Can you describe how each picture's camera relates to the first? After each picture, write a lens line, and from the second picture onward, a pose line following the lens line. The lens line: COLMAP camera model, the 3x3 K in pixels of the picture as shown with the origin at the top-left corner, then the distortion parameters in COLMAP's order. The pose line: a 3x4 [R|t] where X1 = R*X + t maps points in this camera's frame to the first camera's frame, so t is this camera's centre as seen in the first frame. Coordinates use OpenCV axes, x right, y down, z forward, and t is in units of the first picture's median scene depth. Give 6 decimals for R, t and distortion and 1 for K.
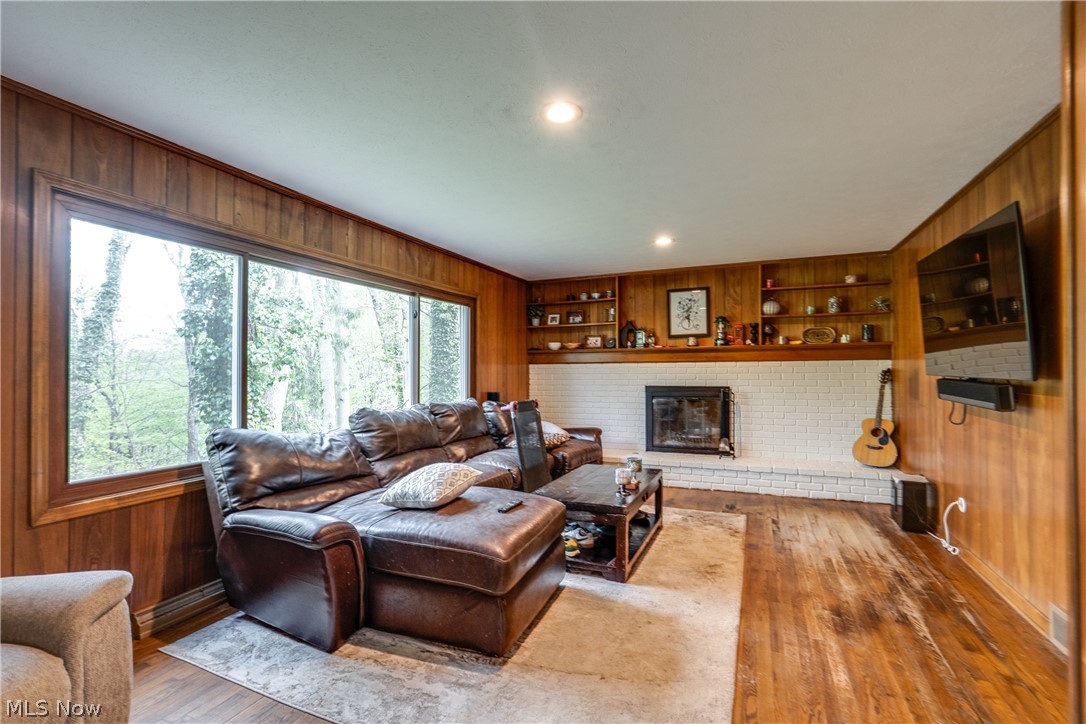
lens RADIAL K [[495.6, 0, 543.0], [0, 495.6, 362.0], [0, 0, 1]] dist [-0.003411, 0.000058]
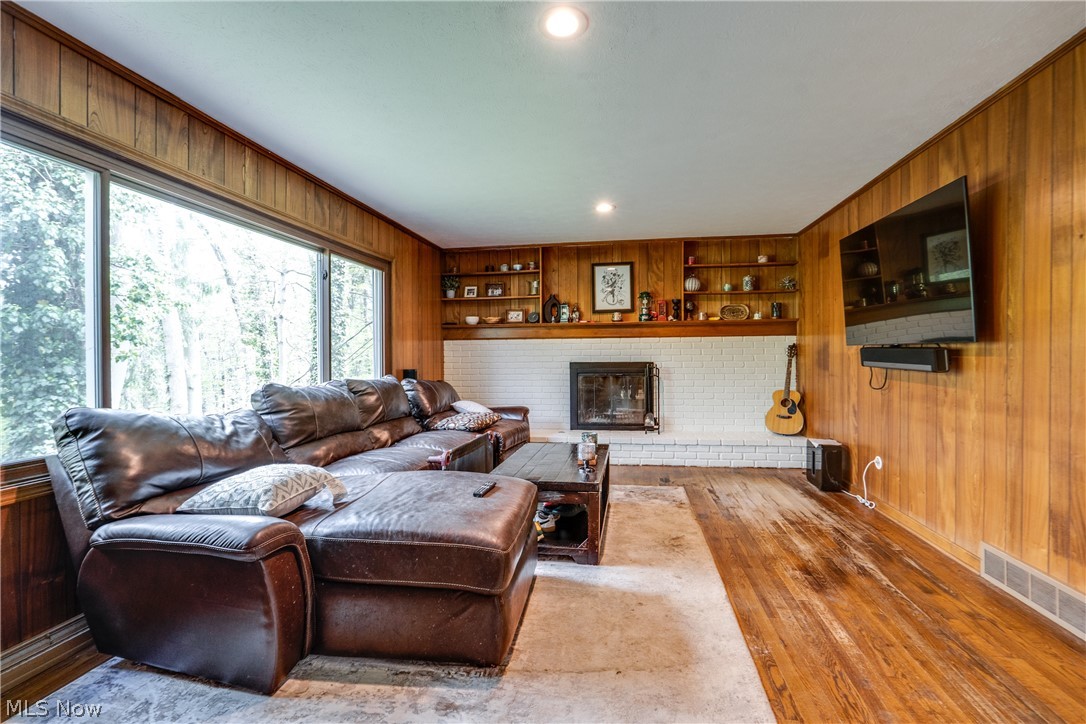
lens RADIAL K [[502.6, 0, 545.1], [0, 502.6, 358.6], [0, 0, 1]] dist [-0.002880, 0.000660]
pose [[0.969381, -0.002993, 0.245545, -0.149687], [-0.001709, 0.999819, 0.018934, 0.041352], [-0.245557, -0.018774, 0.969200, 0.116014]]
